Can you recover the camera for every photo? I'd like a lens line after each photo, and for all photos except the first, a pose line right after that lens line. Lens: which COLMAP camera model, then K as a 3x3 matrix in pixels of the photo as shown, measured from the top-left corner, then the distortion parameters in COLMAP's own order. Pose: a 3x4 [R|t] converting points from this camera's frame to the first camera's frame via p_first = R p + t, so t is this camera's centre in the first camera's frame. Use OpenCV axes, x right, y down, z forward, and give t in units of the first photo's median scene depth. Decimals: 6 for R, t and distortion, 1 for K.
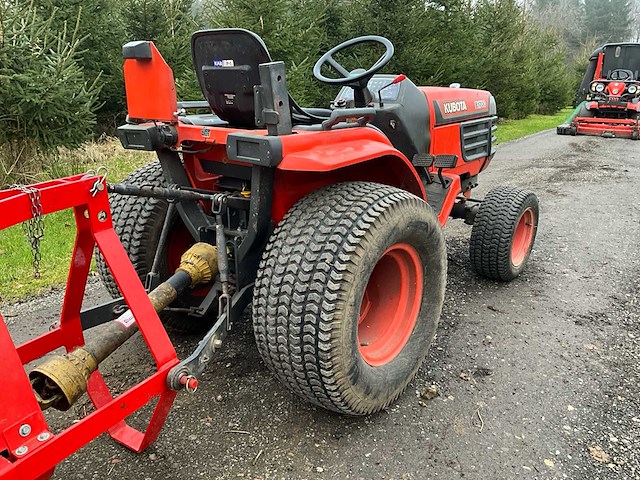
lens RADIAL K [[530.8, 0, 321.4], [0, 530.8, 237.1], [0, 0, 1]] dist [0.098712, -0.197520]
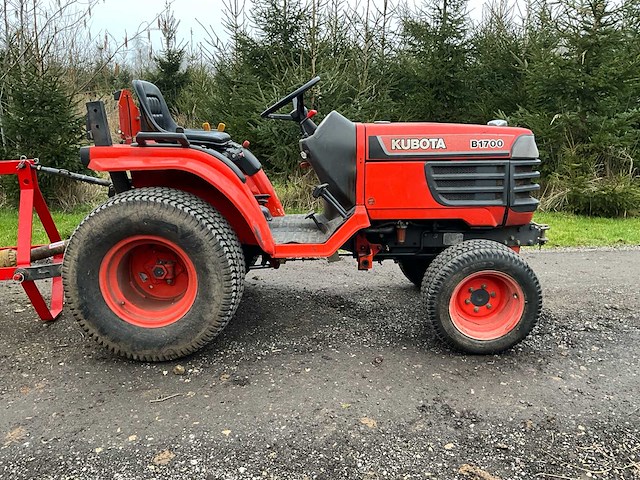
lens RADIAL K [[530.8, 0, 321.4], [0, 530.8, 237.1], [0, 0, 1]] dist [0.098712, -0.197520]
pose [[0.618089, 0.177135, -0.765891, 0.922993], [-0.227524, 0.972892, 0.041394, -0.087574], [0.752462, 0.148674, 0.641637, 0.308842]]
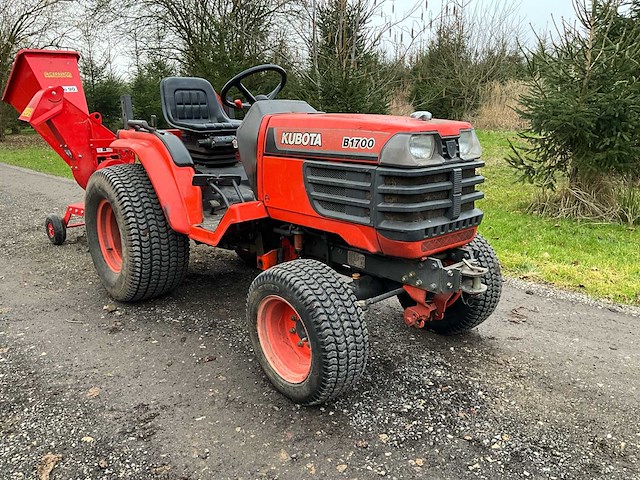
lens RADIAL K [[530.8, 0, 321.4], [0, 530.8, 237.1], [0, 0, 1]] dist [0.098712, -0.197520]
pose [[-0.190686, 0.238196, -0.952314, 1.084002], [-0.274977, 0.918316, 0.284752, -0.357218], [0.942352, 0.316162, -0.109611, 1.208582]]
